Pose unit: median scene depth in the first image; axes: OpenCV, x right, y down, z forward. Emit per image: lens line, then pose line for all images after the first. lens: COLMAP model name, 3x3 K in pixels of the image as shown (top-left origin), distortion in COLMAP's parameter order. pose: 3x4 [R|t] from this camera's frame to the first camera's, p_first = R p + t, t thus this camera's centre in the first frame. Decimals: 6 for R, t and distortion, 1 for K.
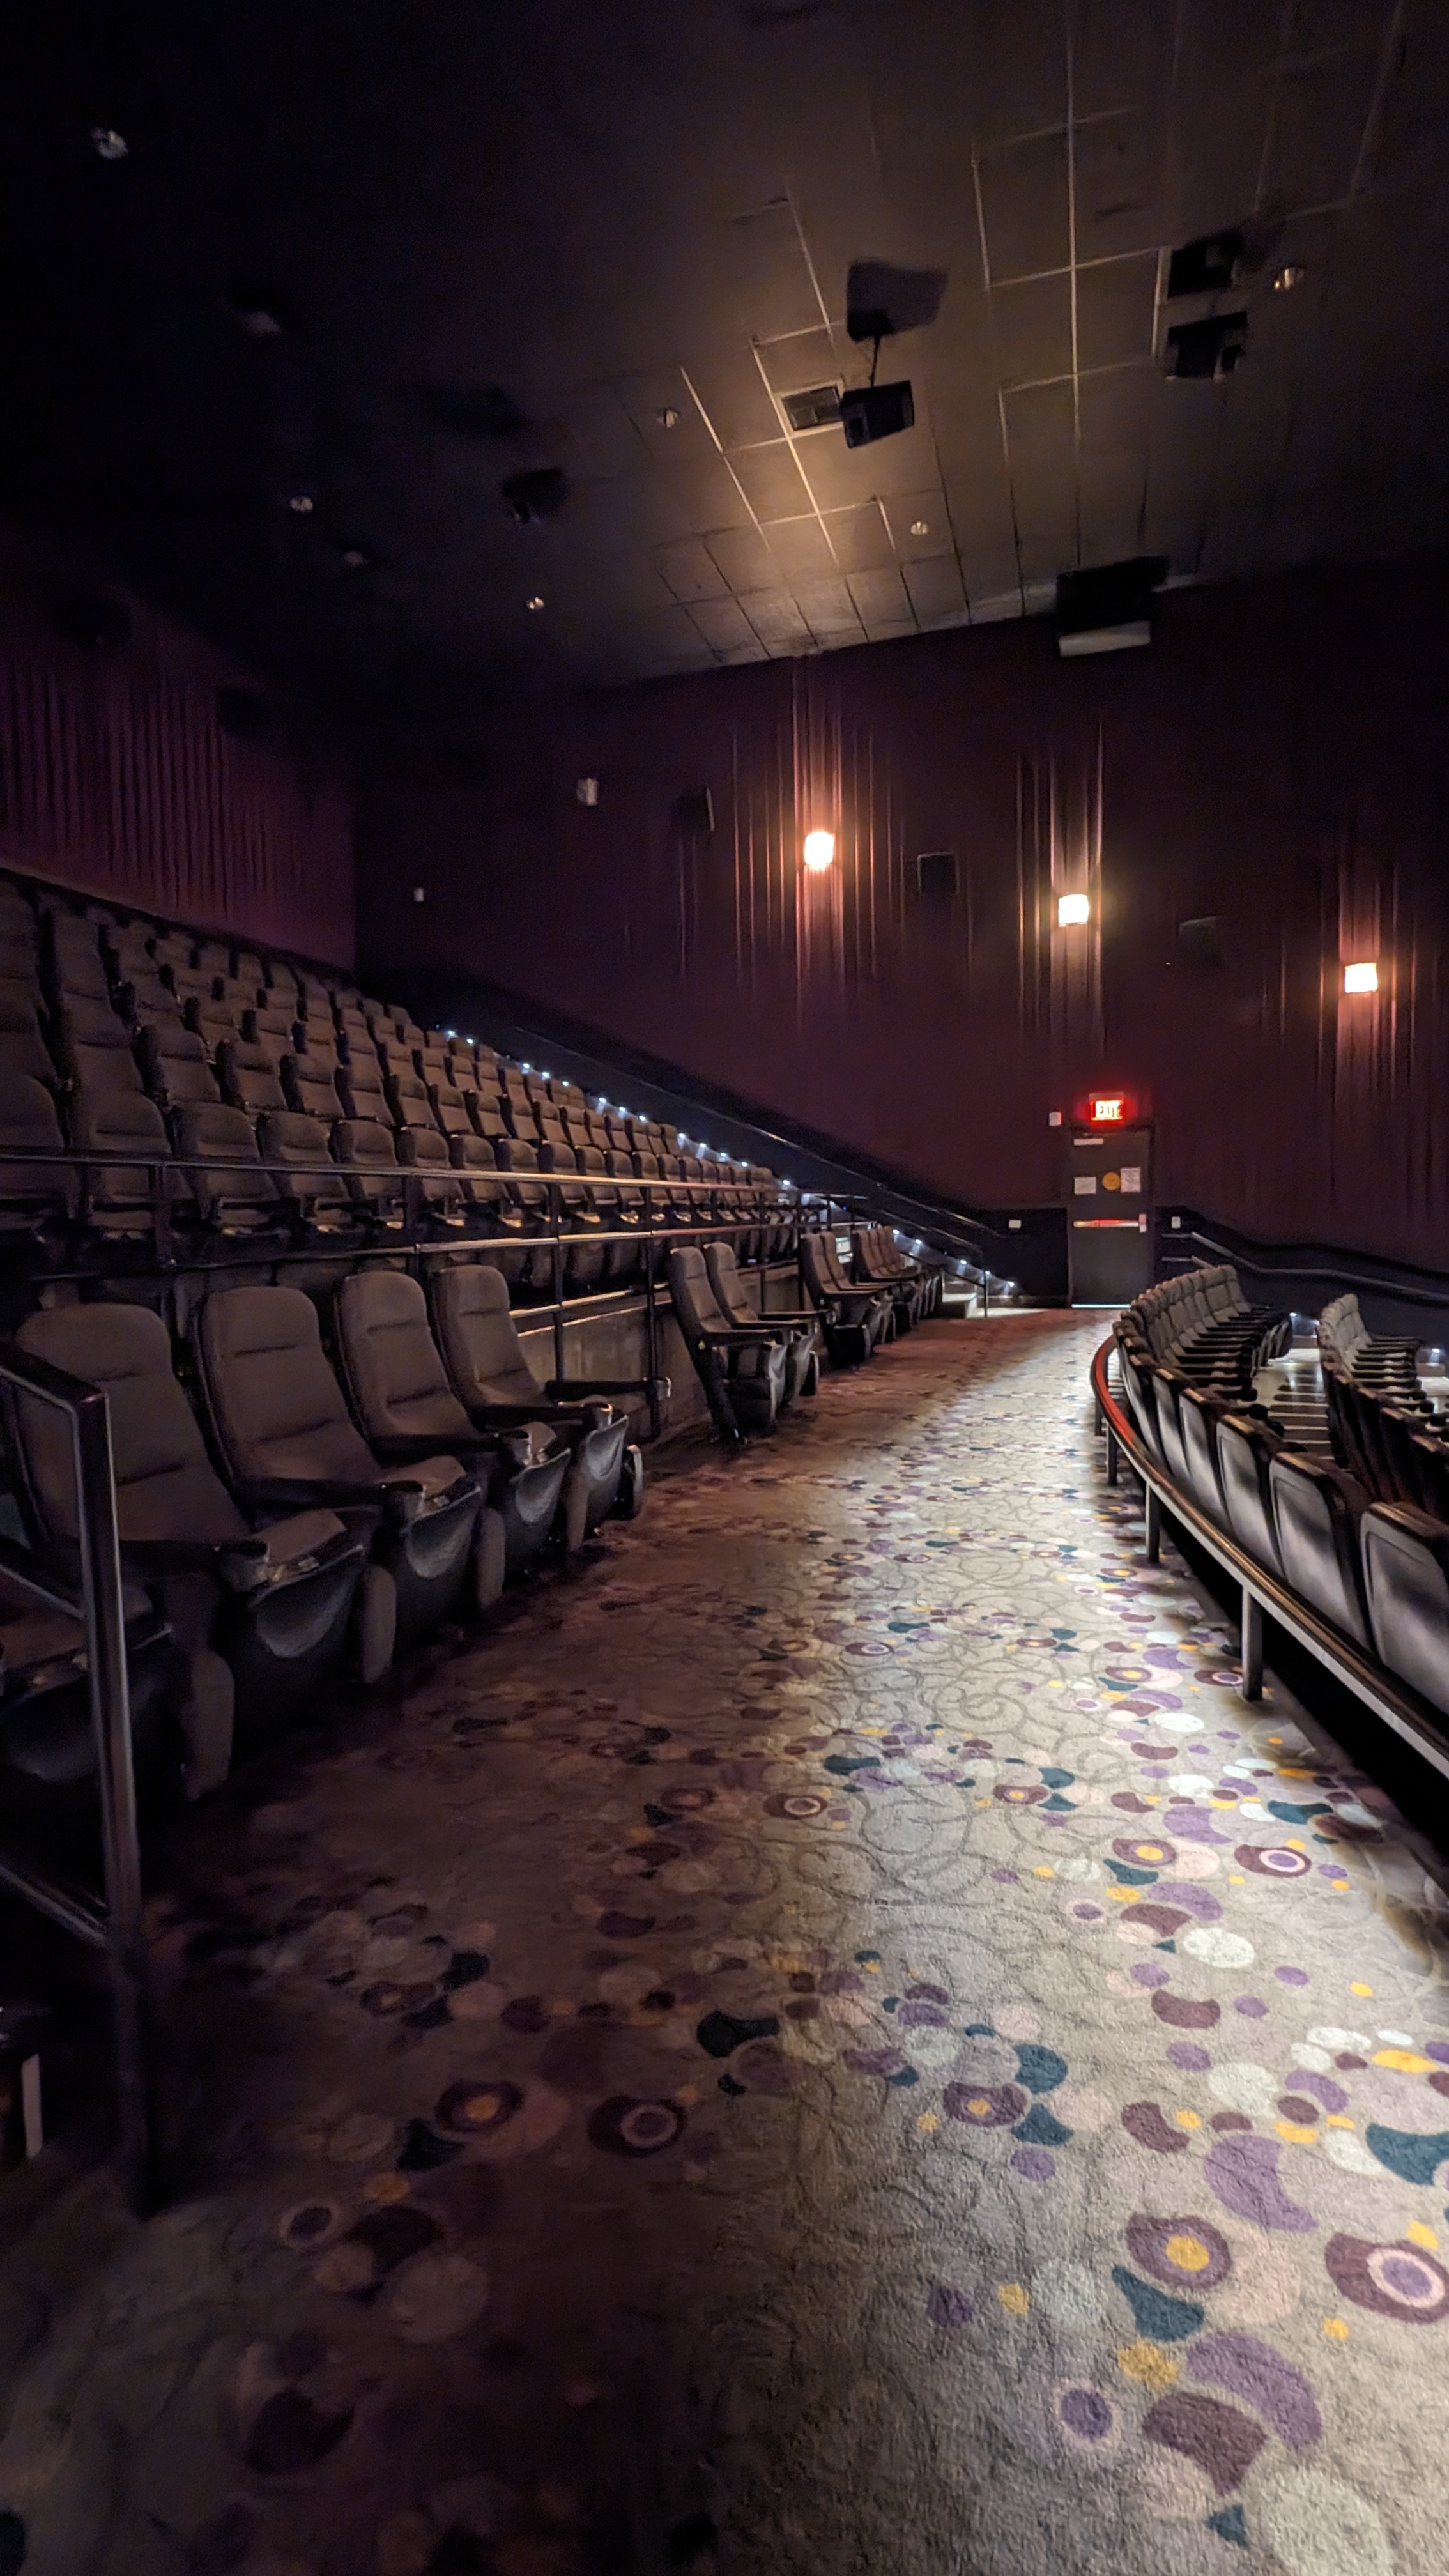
lens RADIAL K [[1230.4, 0, 724.5], [0, 1230.4, 1288.0], [0, 0, 1]] dist [-0.001377, 0.000012]
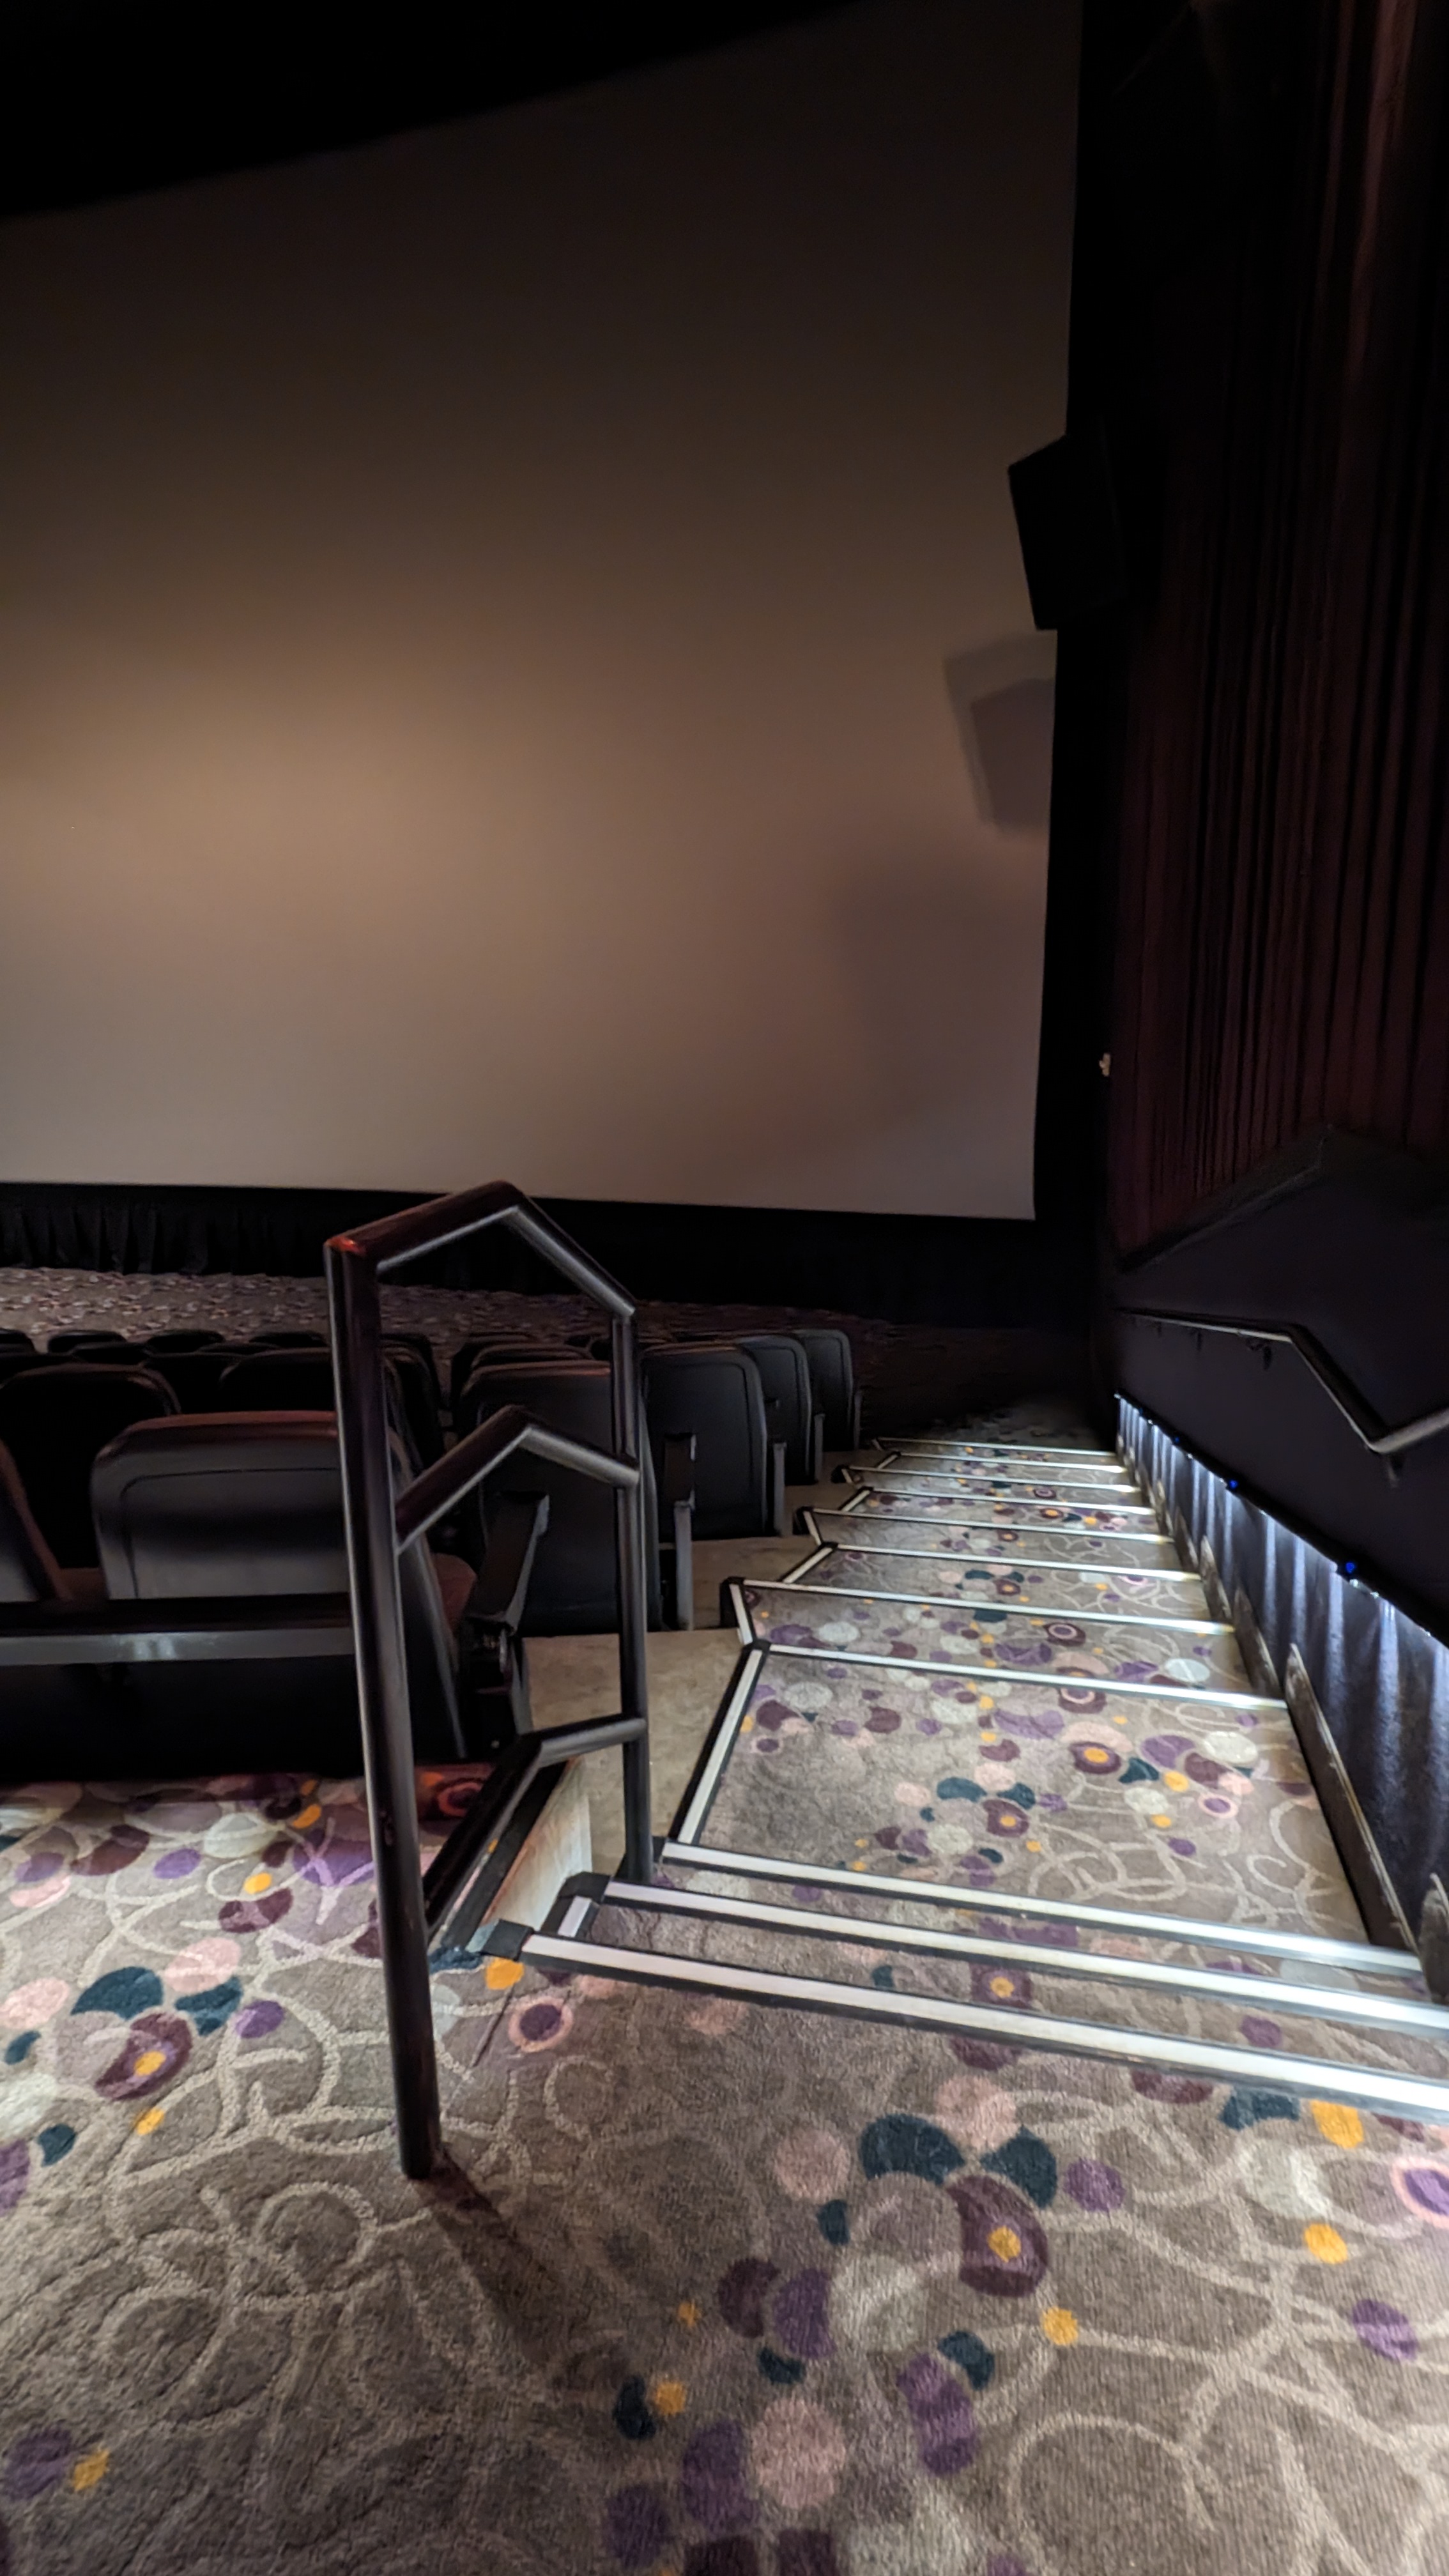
lens RADIAL K [[1230.4, 0, 724.5], [0, 1230.4, 1288.0], [0, 0, 1]] dist [-0.001377, 0.000012]
pose [[-0.061081, -0.223534, 0.972780, -0.602818], [0.055206, 0.972352, 0.226902, -0.228458], [-0.996605, 0.067563, -0.047052, 1.249007]]
